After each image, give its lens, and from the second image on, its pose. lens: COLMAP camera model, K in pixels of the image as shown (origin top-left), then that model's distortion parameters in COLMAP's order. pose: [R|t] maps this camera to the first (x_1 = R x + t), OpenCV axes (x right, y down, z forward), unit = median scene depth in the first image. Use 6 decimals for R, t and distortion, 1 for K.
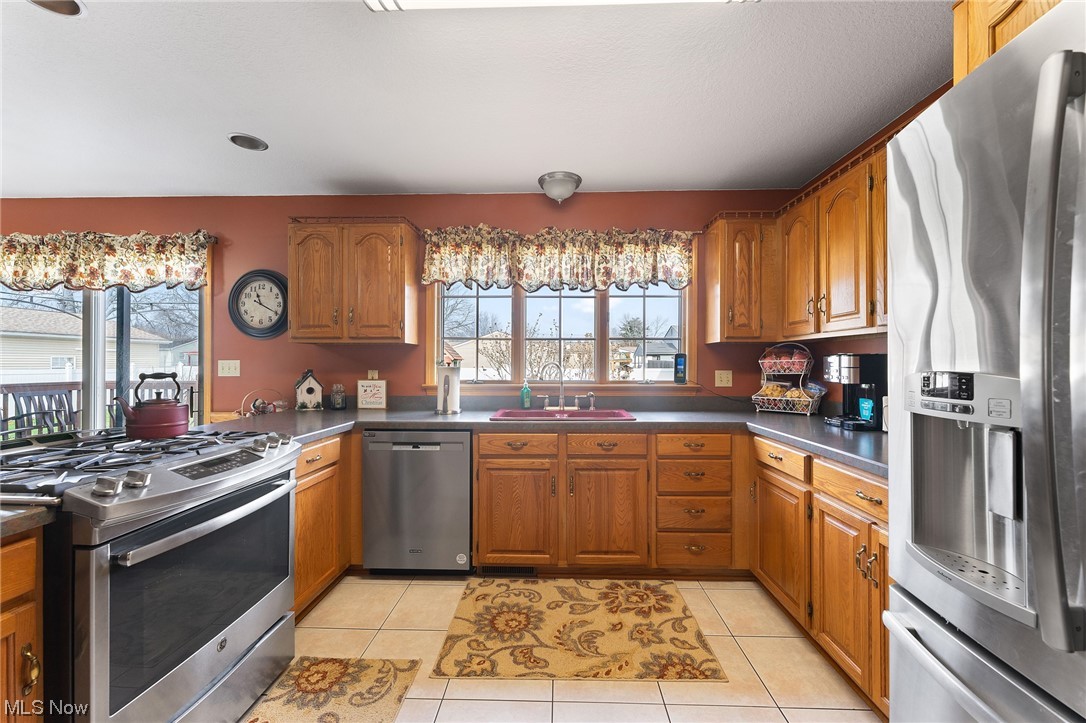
lens RADIAL K [[433.3, 0, 539.1], [0, 433.3, 363.9], [0, 0, 1]] dist [0.000945, 0.000122]
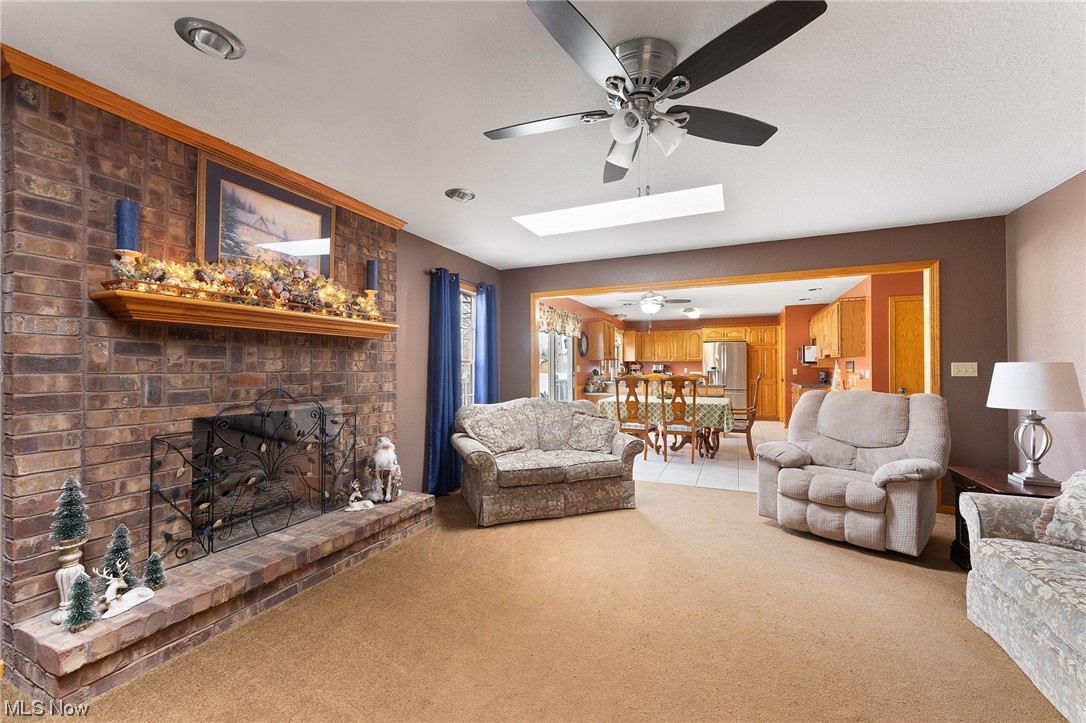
lens RADIAL K [[433.3, 0, 549.5], [0, 433.3, 361.9], [0, 0, 1]] dist [0.000945, 0.000122]
pose [[0.368135, 0.007513, 0.929742, -3.282754], [0.002808, 0.999954, -0.009192, -0.007561], [-0.929768, 0.005994, 0.368097, 0.226394]]
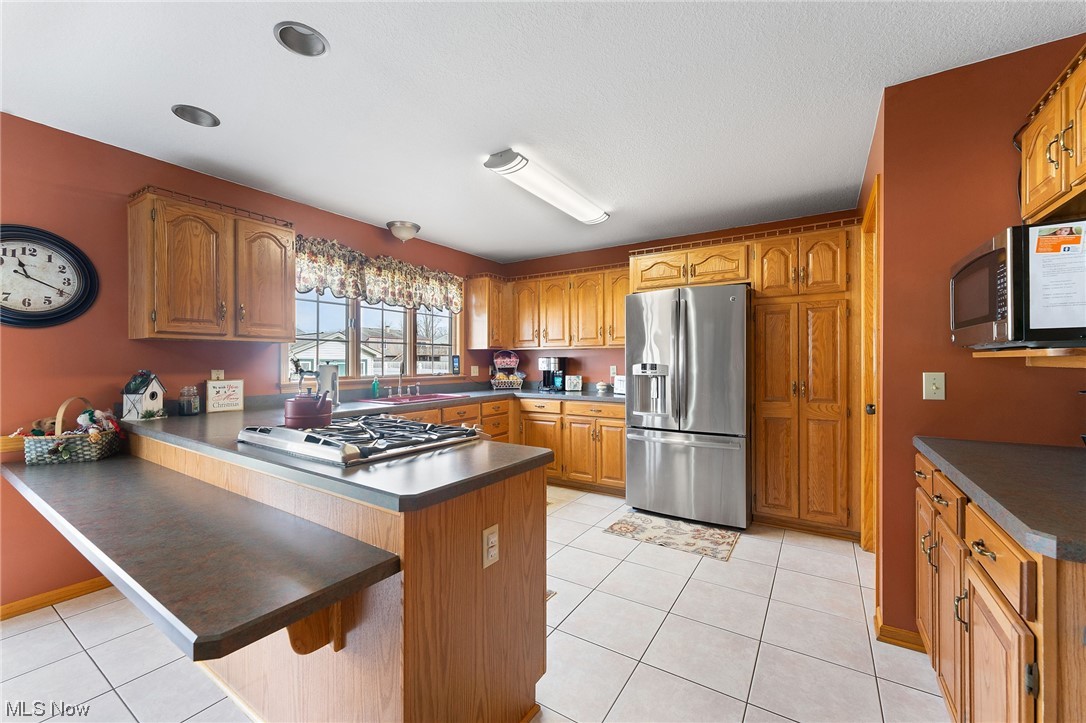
lens RADIAL K [[433.3, 0, 547.5], [0, 433.3, 367.0], [0, 0, 1]] dist [0.000945, 0.000122]
pose [[0.507794, -0.012705, 0.861385, -0.844857], [0.002134, 0.999907, 0.013491, -0.002421], [-0.861476, -0.005013, 0.507774, -0.064715]]
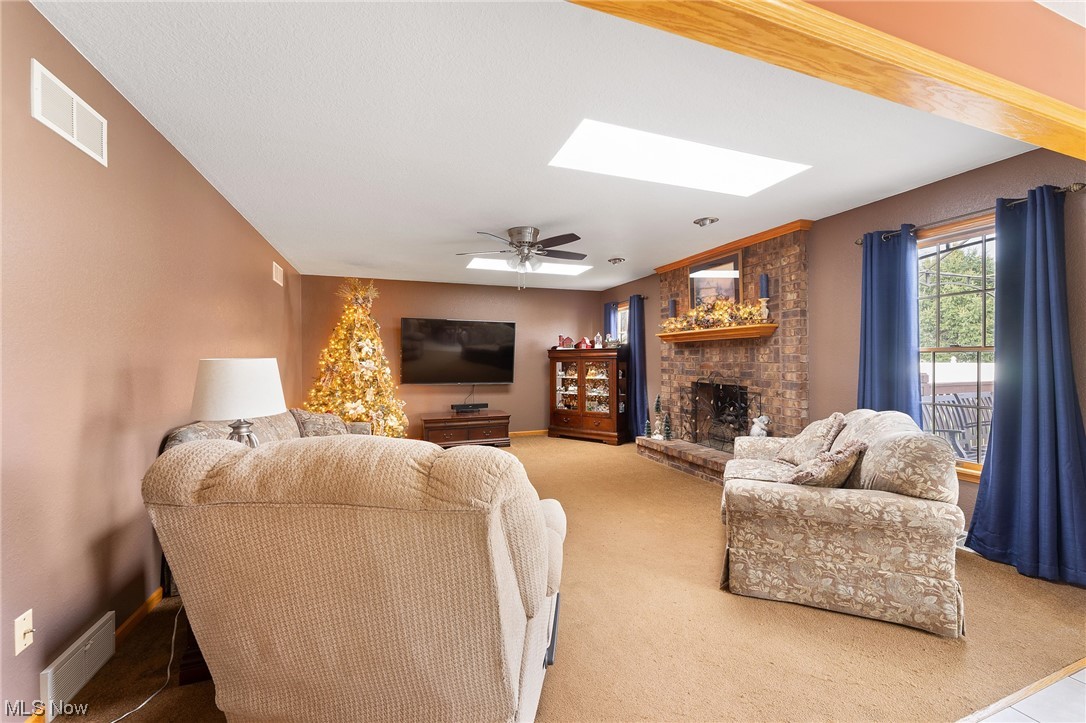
lens RADIAL K [[433.3, 0, 543.6], [0, 433.3, 358.2], [0, 0, 1]] dist [0.000945, 0.000122]
pose [[0.374304, -0.009911, -0.927253, -1.424432], [0.008715, 0.999936, -0.007170, -0.004812], [0.927265, -0.005397, 0.374367, -0.123313]]
